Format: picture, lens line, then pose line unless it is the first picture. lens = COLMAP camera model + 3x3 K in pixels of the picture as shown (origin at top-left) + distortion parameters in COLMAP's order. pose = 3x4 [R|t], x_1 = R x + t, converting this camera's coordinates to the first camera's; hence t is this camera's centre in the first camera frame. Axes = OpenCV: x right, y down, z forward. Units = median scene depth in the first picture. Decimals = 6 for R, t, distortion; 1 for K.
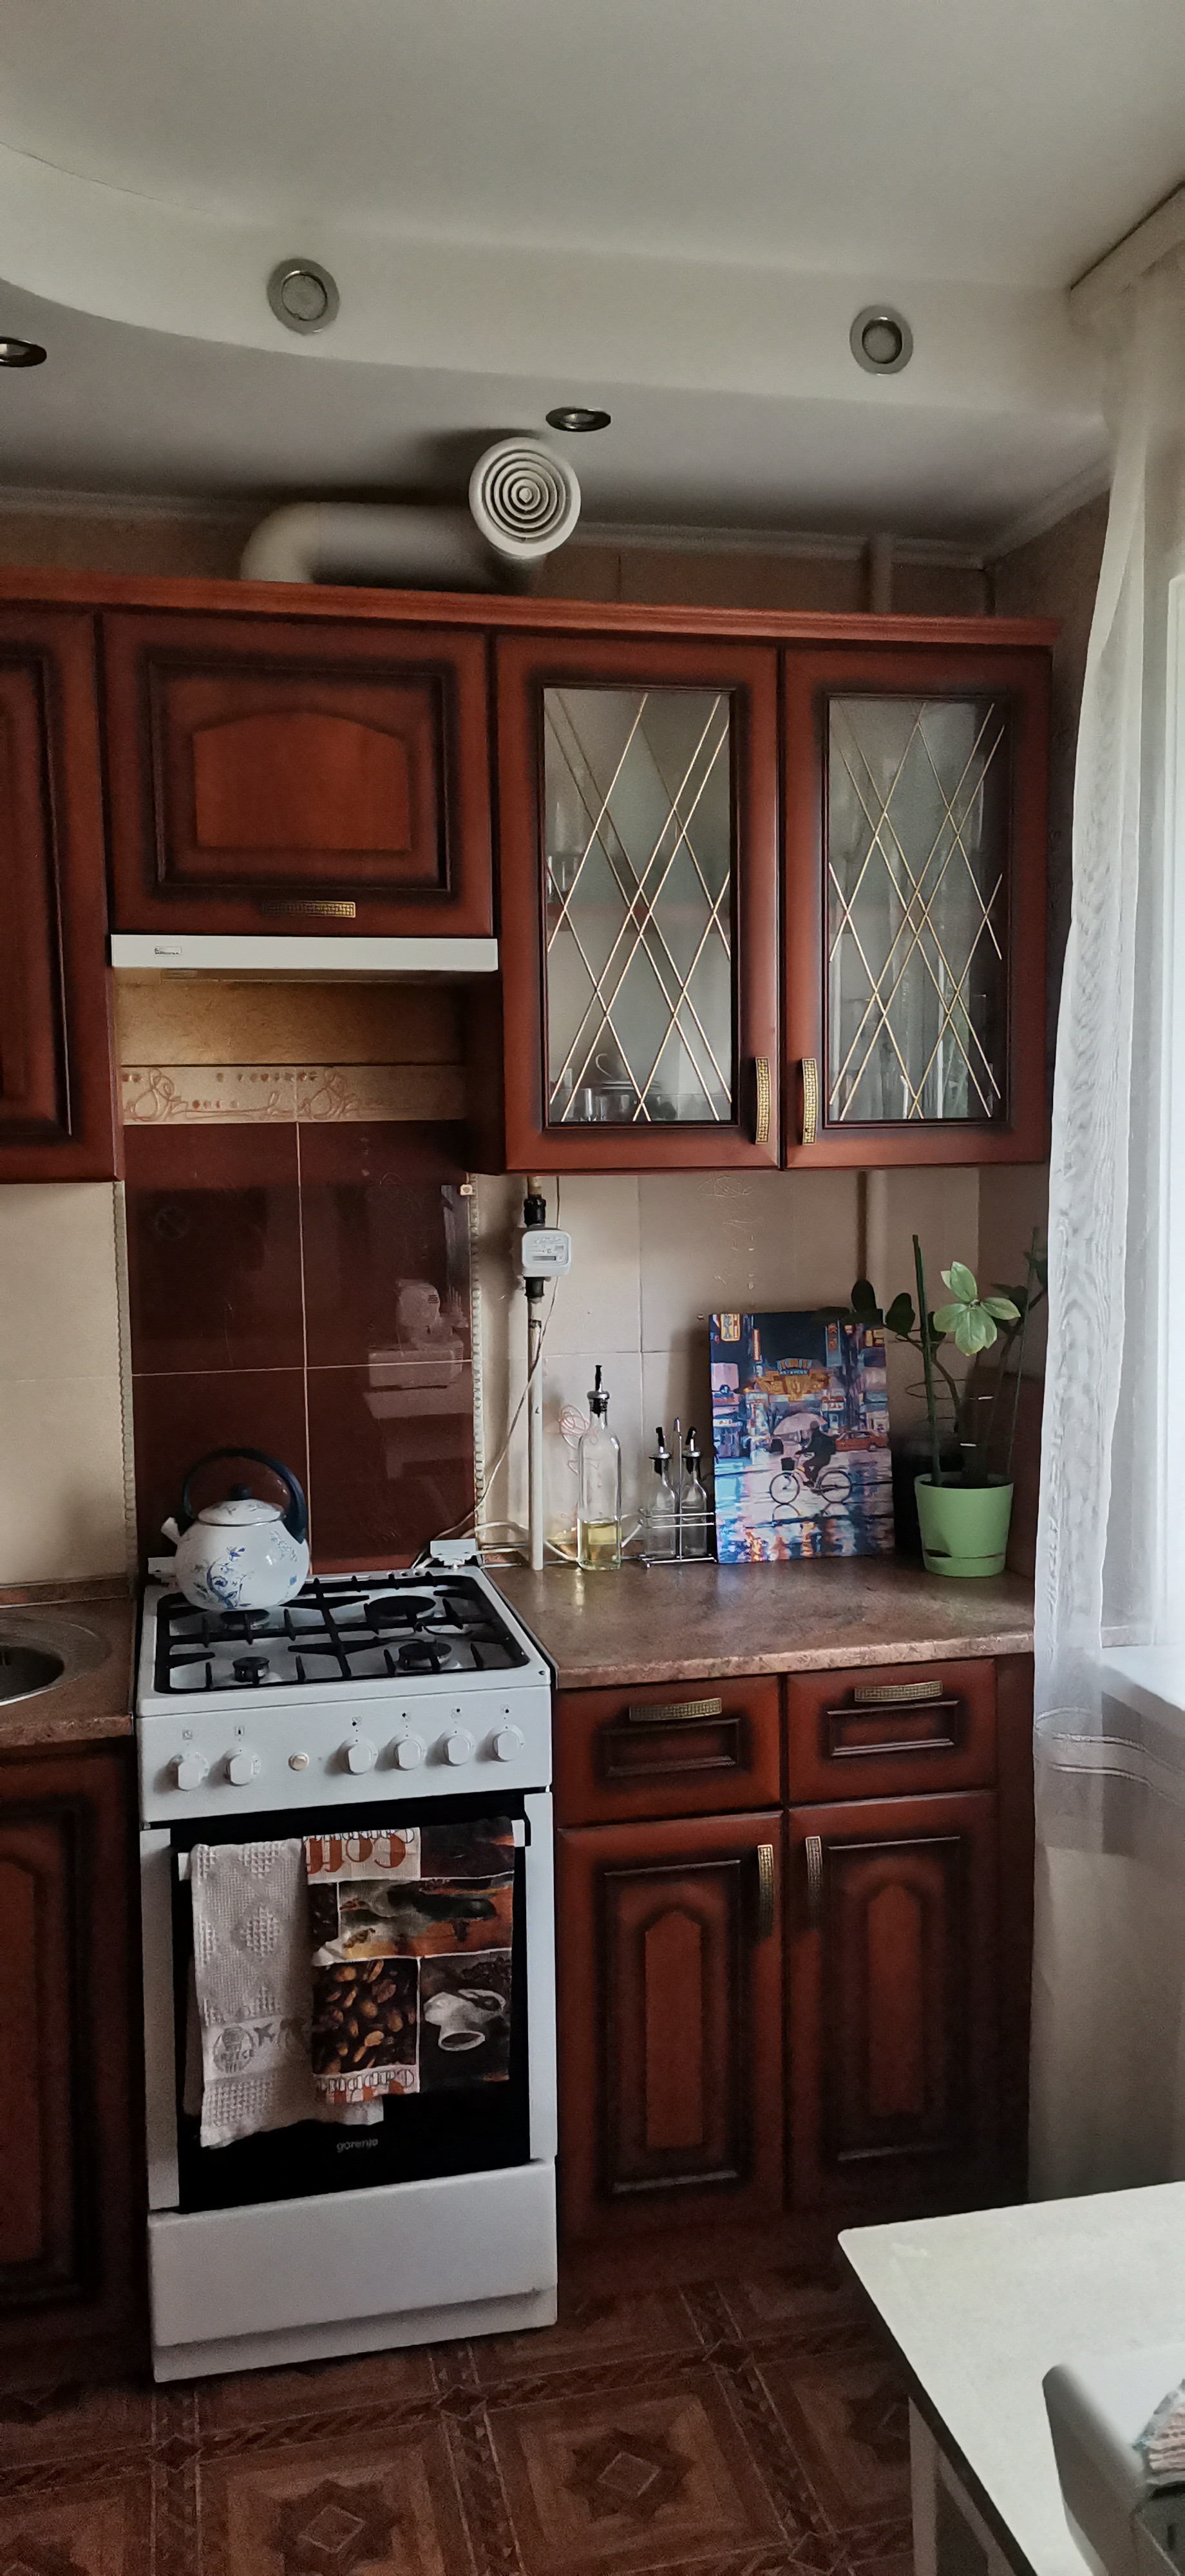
lens RADIAL K [[1823.8, 0, 592.5], [0, 1823.8, 1288.0], [0, 0, 1]] dist [0.056272, -0.095610]
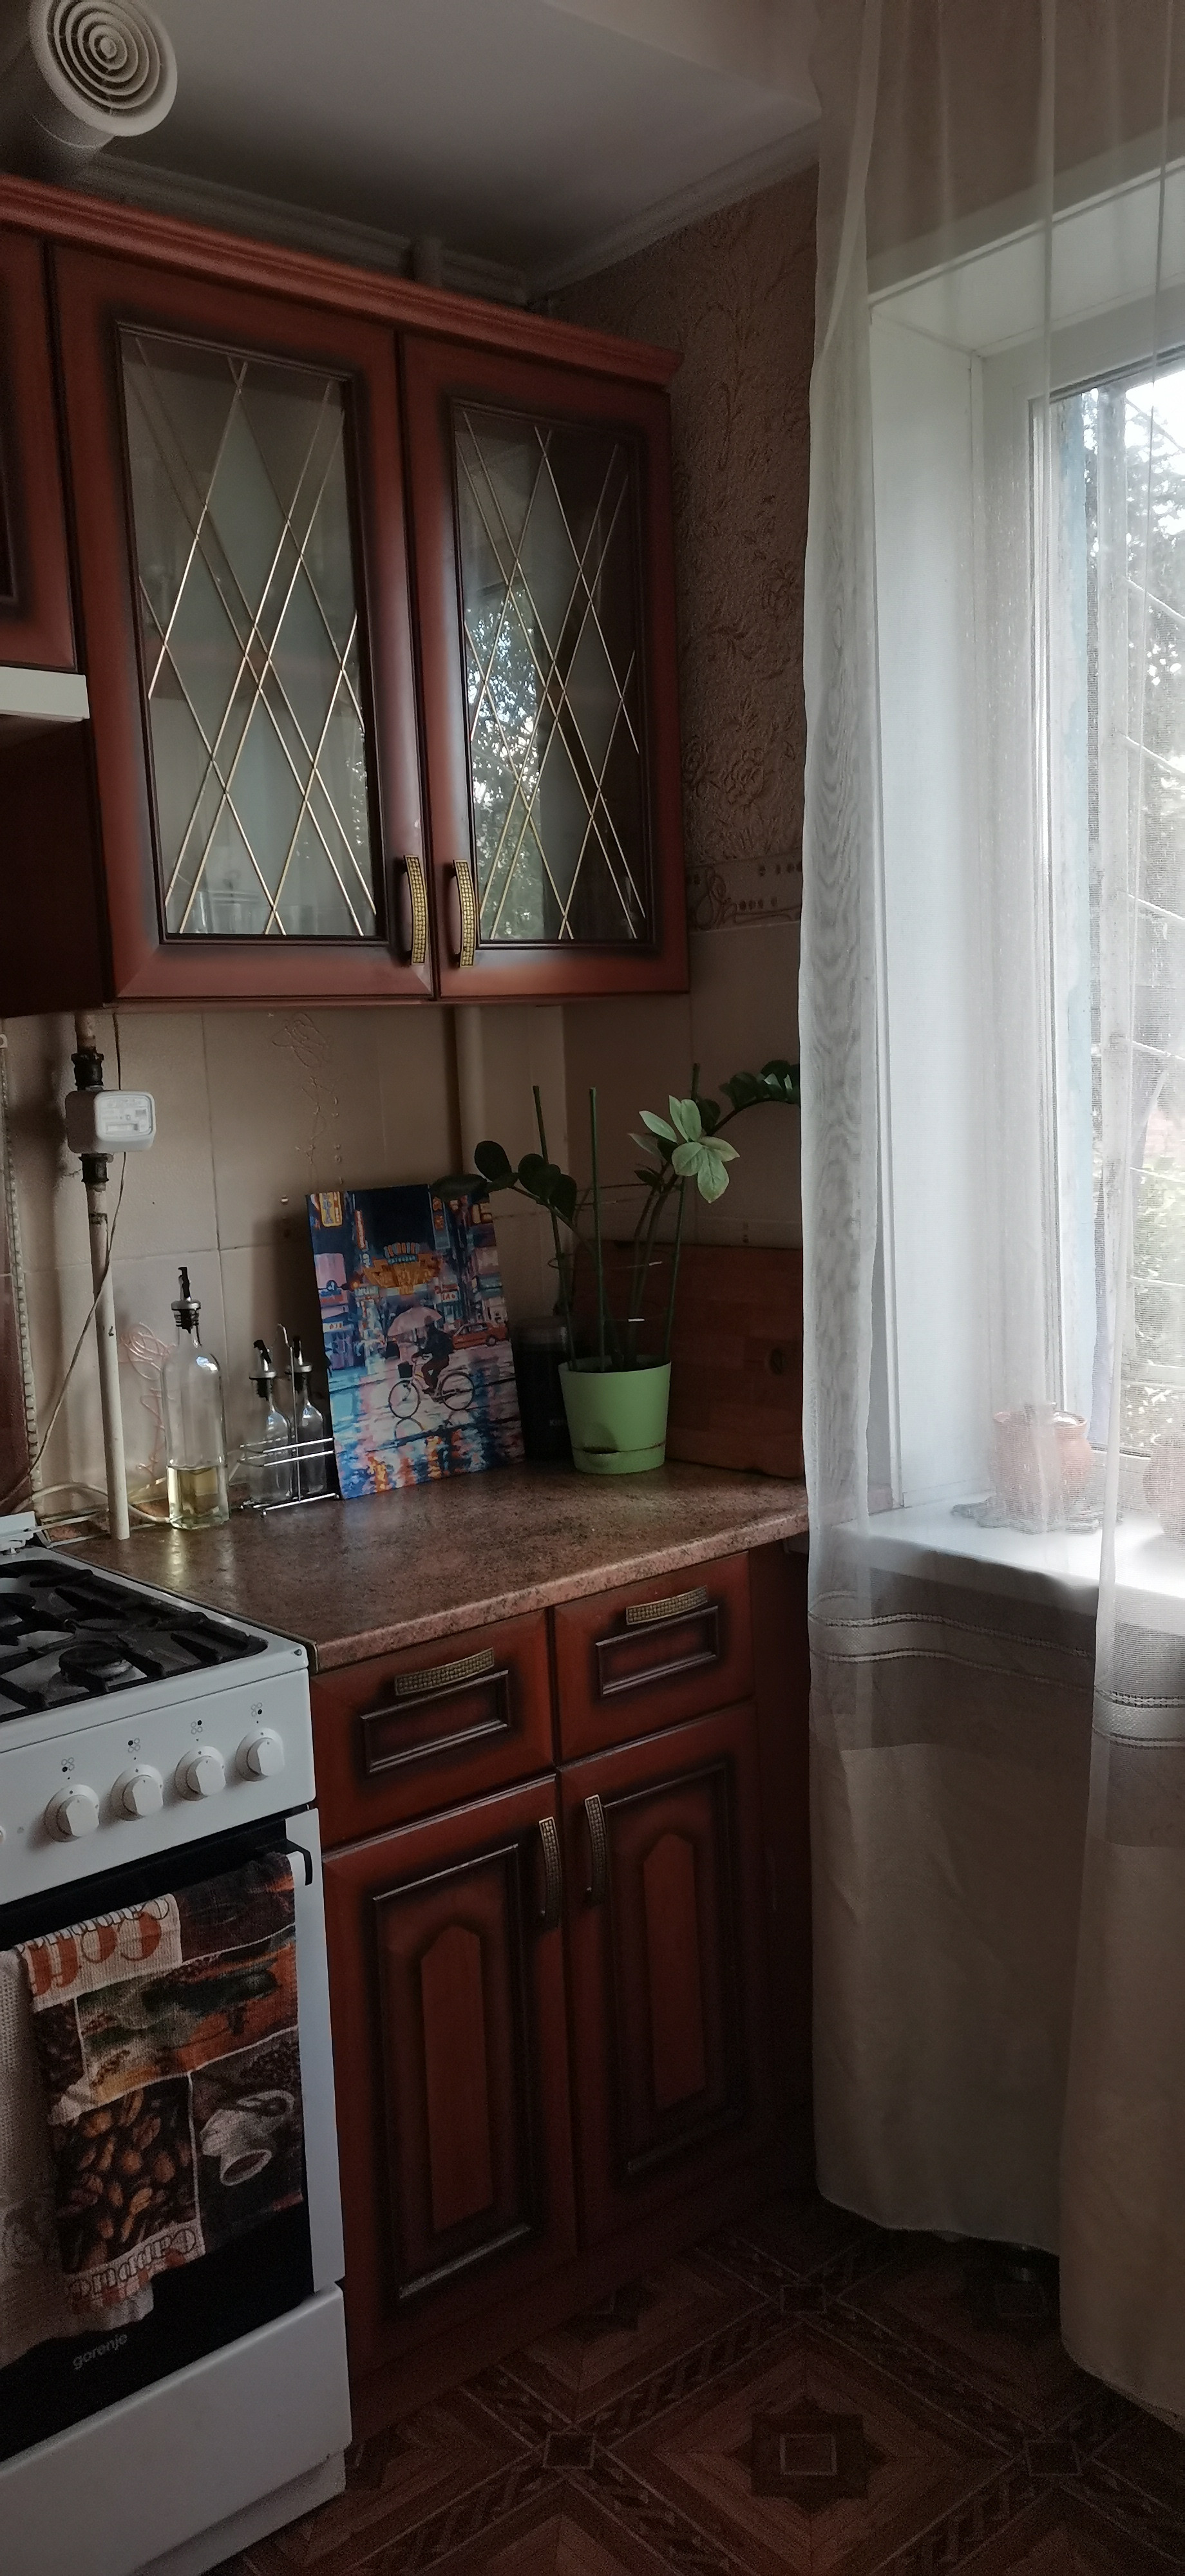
lens RADIAL K [[1849.7, 0, 592.5], [0, 1849.7, 1288.0], [0, 0, 1]] dist [0.049327, -0.073892]
pose [[0.892371, -0.085211, 0.443185, -0.222135], [0.074950, 0.996358, 0.040654, 0.037200], [-0.445035, -0.003062, 0.895508, 0.247272]]
